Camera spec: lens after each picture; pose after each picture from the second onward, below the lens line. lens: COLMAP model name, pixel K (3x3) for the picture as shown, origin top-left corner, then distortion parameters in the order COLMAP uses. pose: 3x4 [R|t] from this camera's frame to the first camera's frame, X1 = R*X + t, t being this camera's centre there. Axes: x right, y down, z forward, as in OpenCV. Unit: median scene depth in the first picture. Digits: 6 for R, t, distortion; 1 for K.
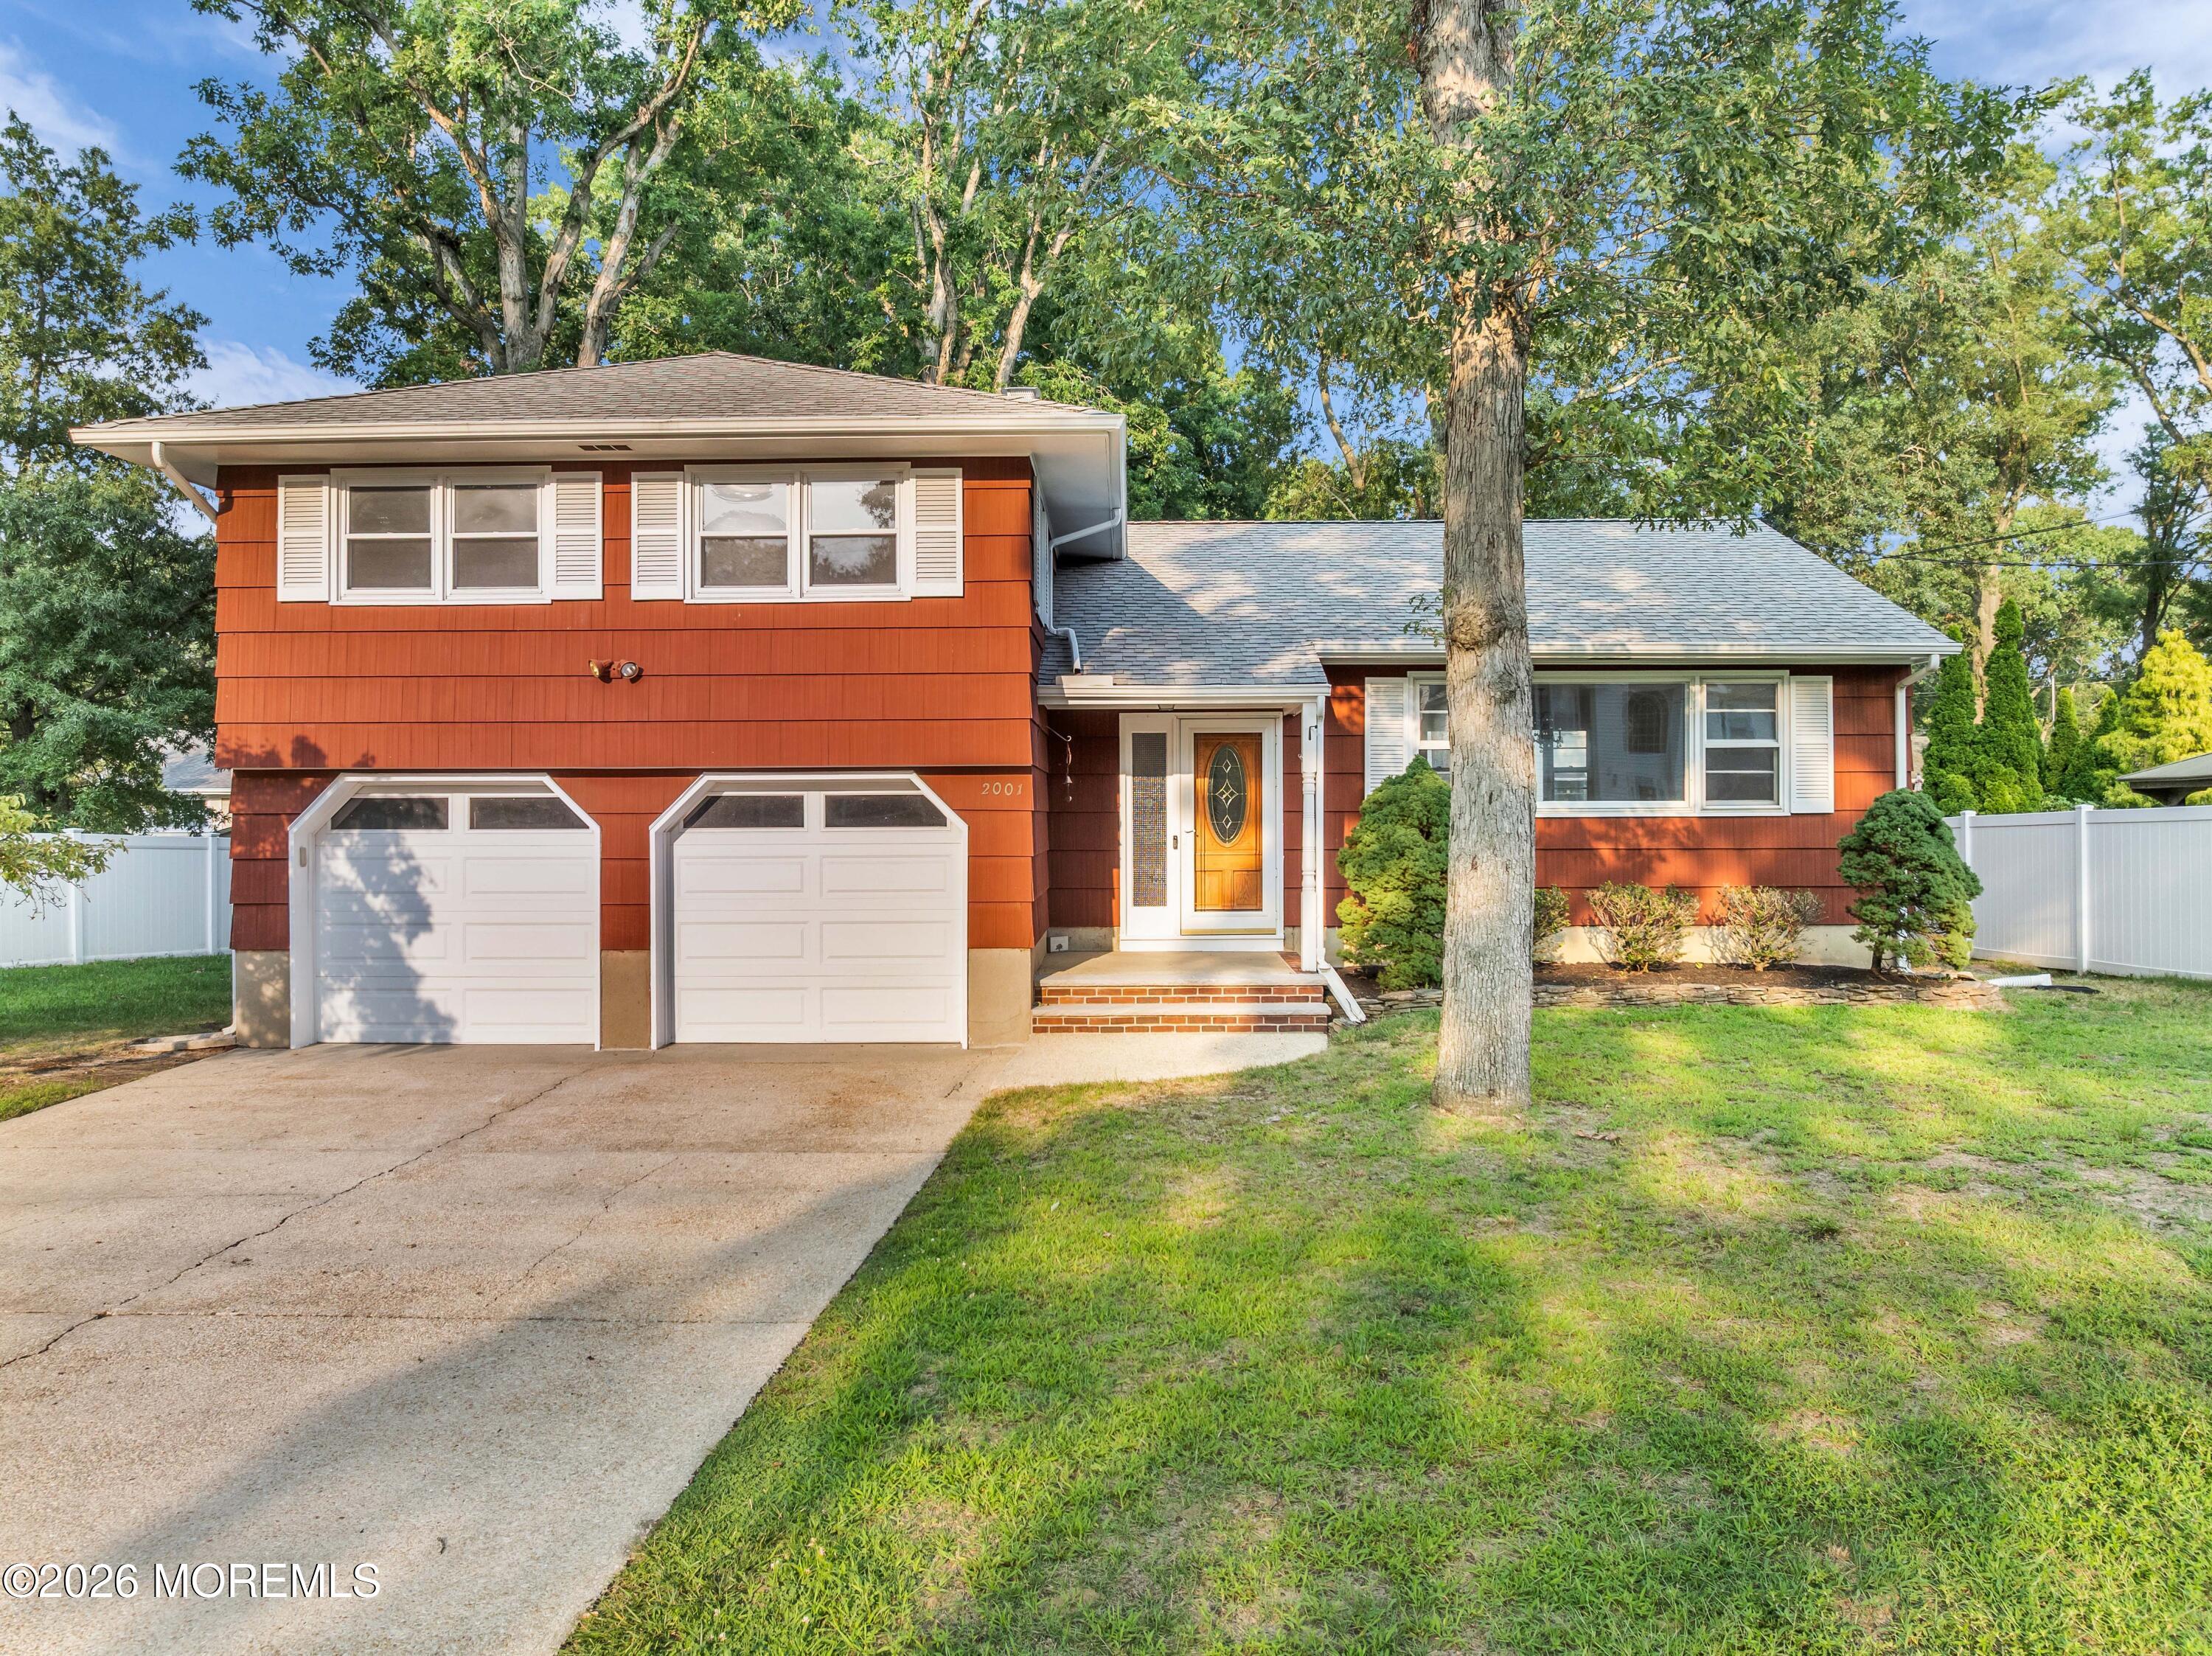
lens RADIAL K [[1585.3, 0, 1116.1], [0, 1585.3, 826.6], [0, 0, 1]] dist [-0.067505, 0.041550]
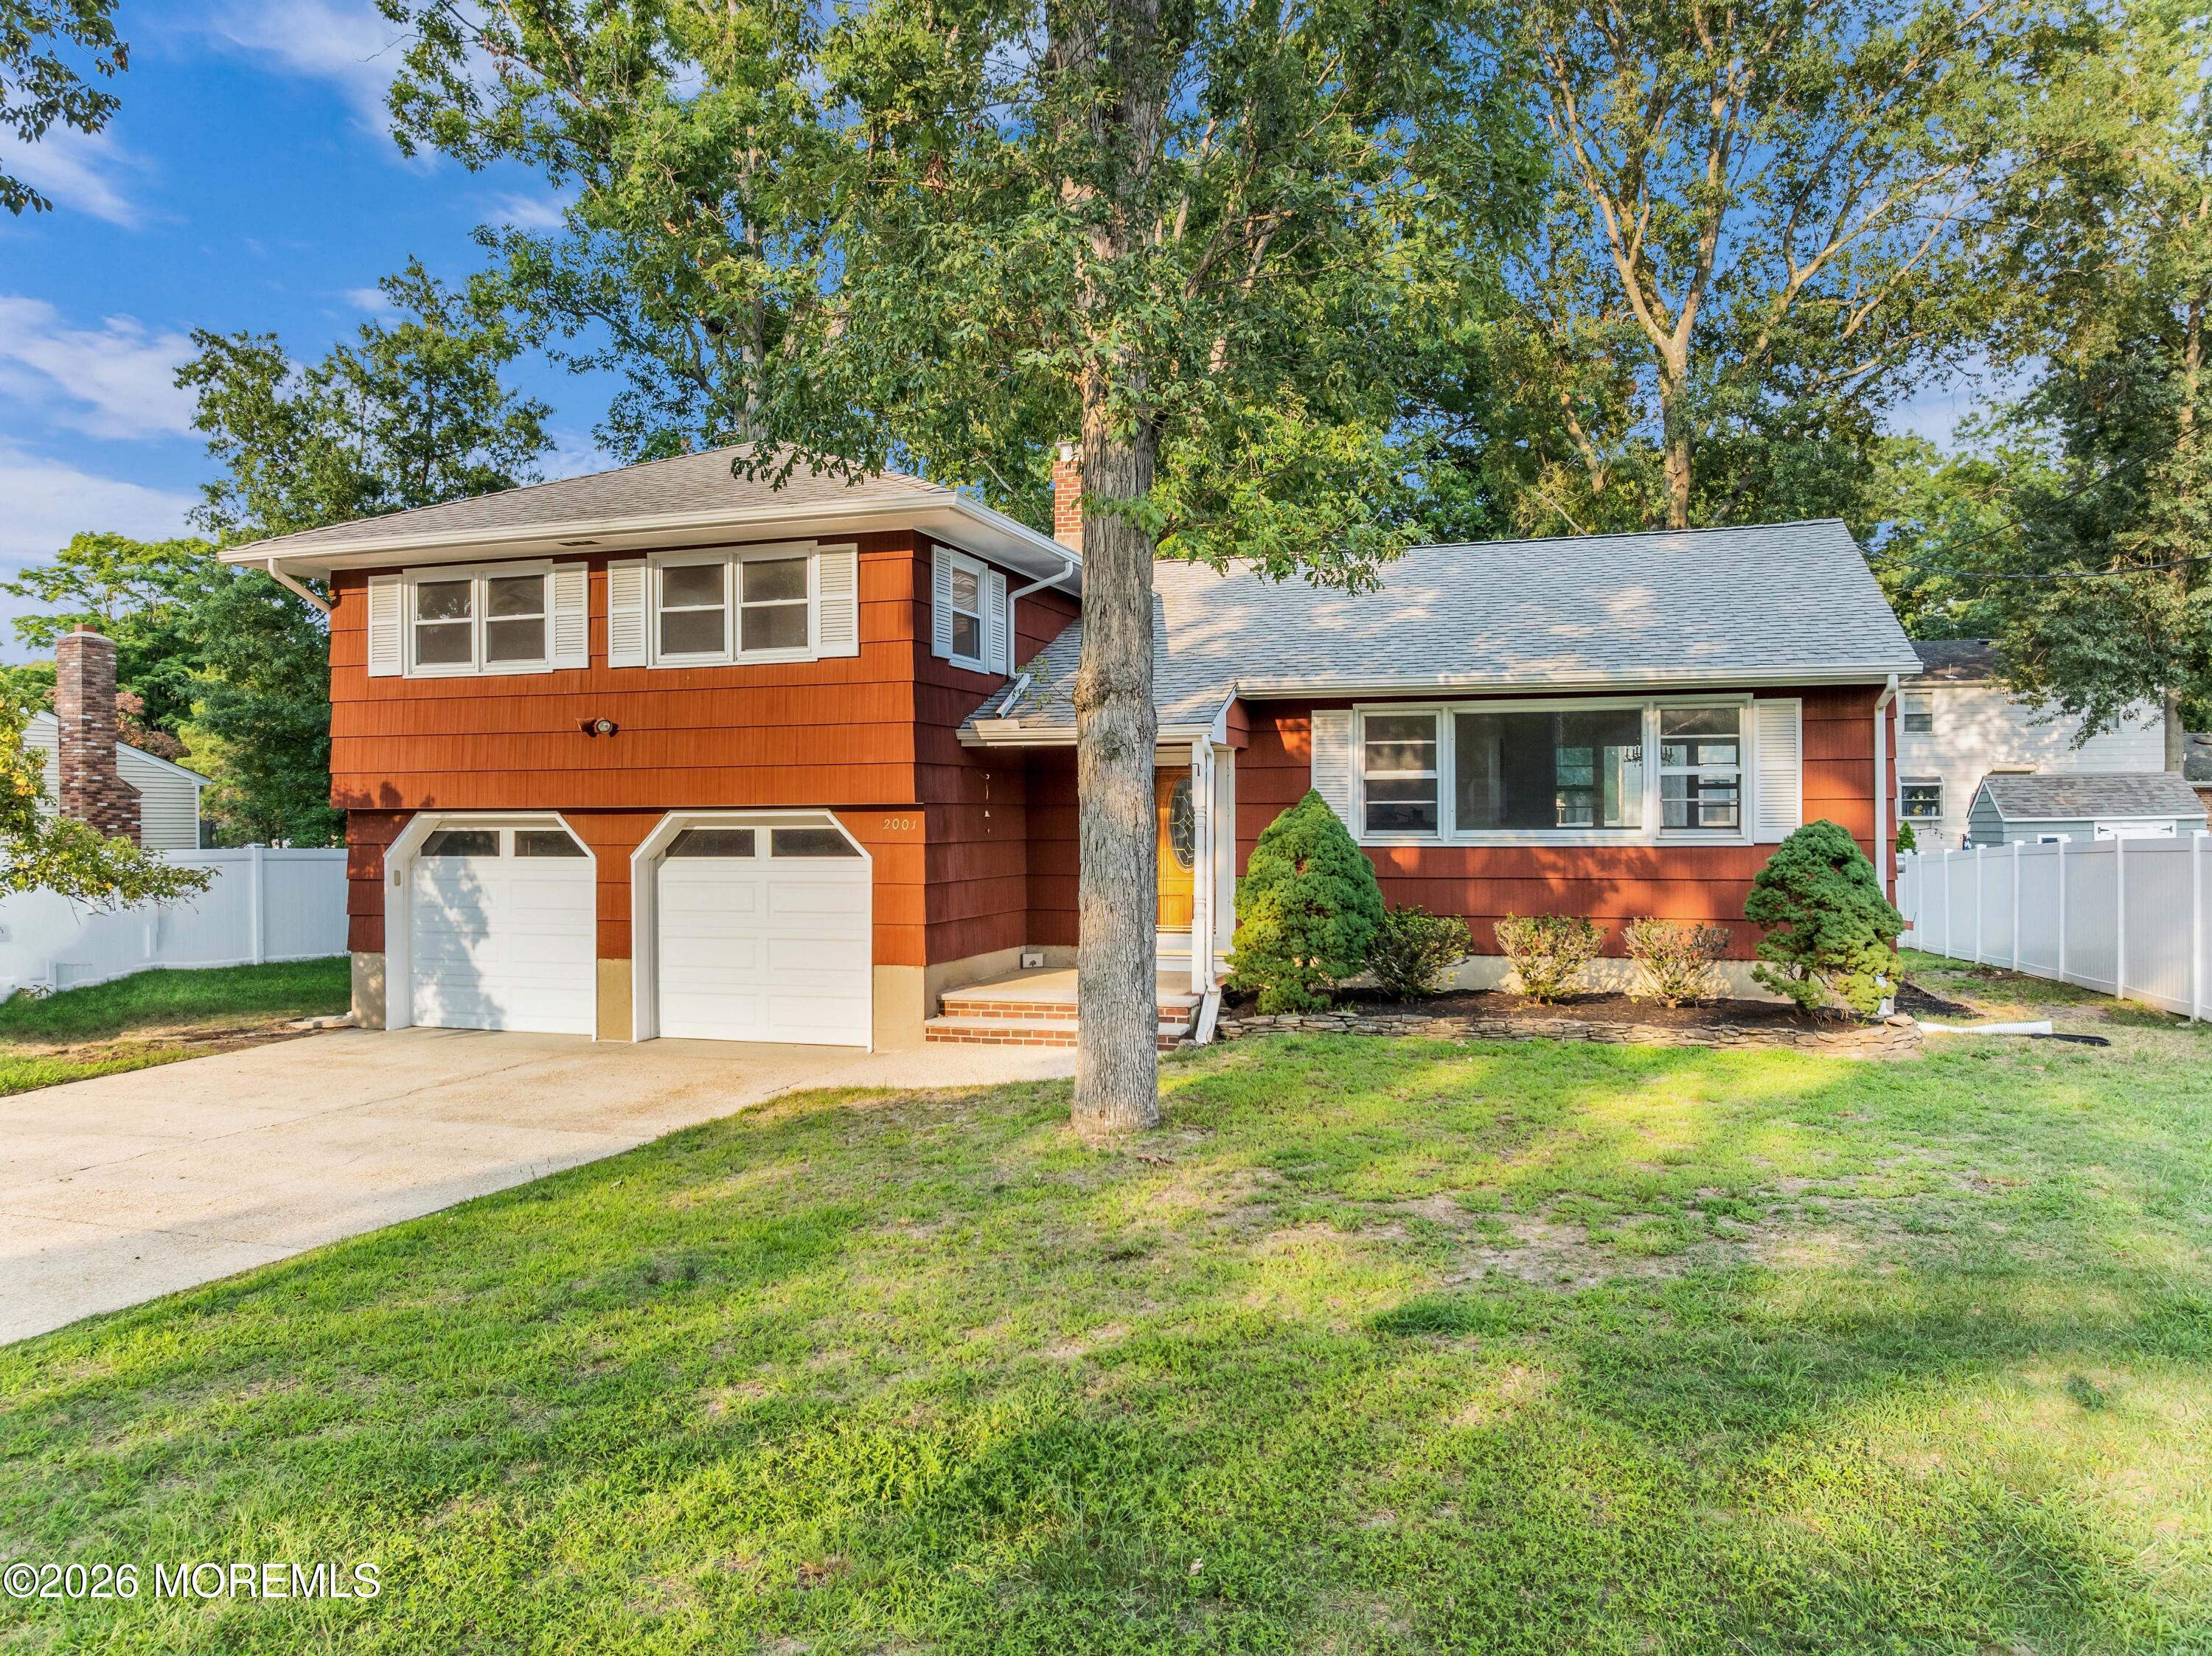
lens RADIAL K [[1585.3, 0, 1116.1], [0, 1585.3, 826.6], [0, 0, 1]] dist [-0.067505, 0.041550]
pose [[0.955276, 0.000388, -0.295714, 0.404418], [-0.000054, 0.999999, 0.001140, -0.023163], [0.295714, -0.001073, 0.955276, -0.032997]]
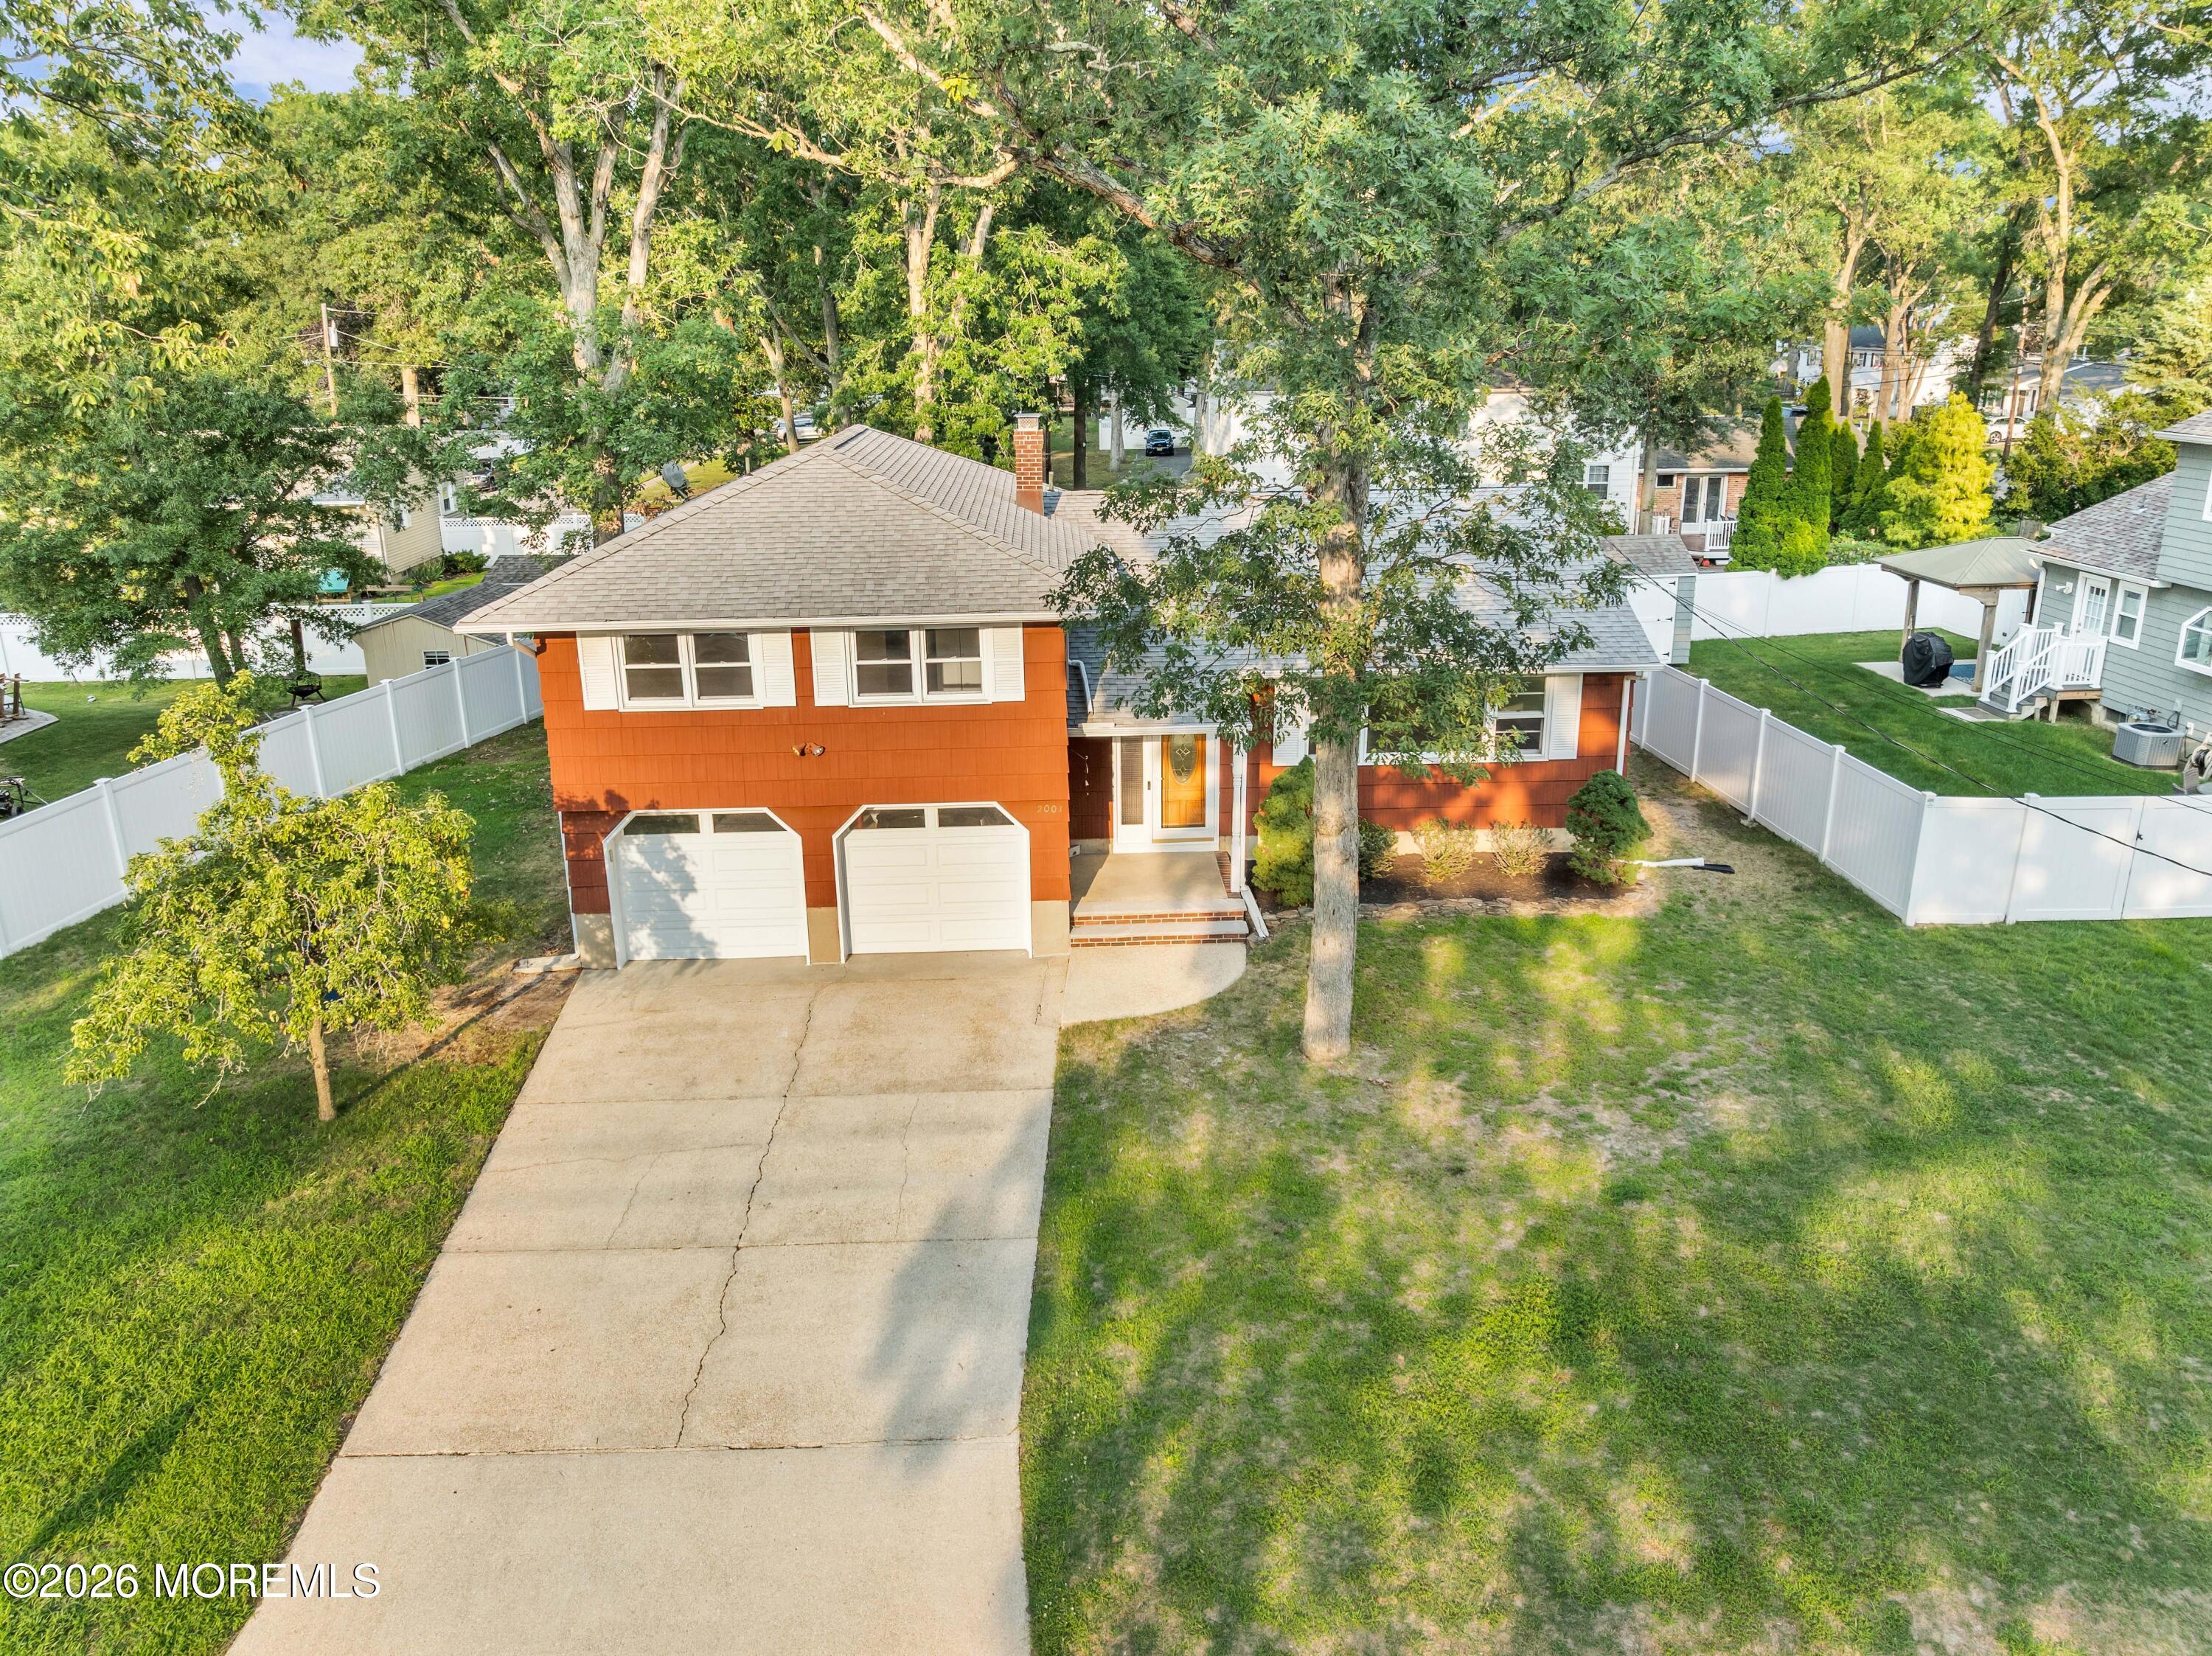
lens RADIAL K [[1585.3, 0, 1116.1], [0, 1585.3, 826.6], [0, 0, 1]] dist [-0.067505, 0.041550]
pose [[0.998508, -0.022427, 0.049790, -0.084434], [0.006022, 0.951434, 0.307793, -0.501145], [-0.054275, -0.307034, 0.950150, -0.551847]]
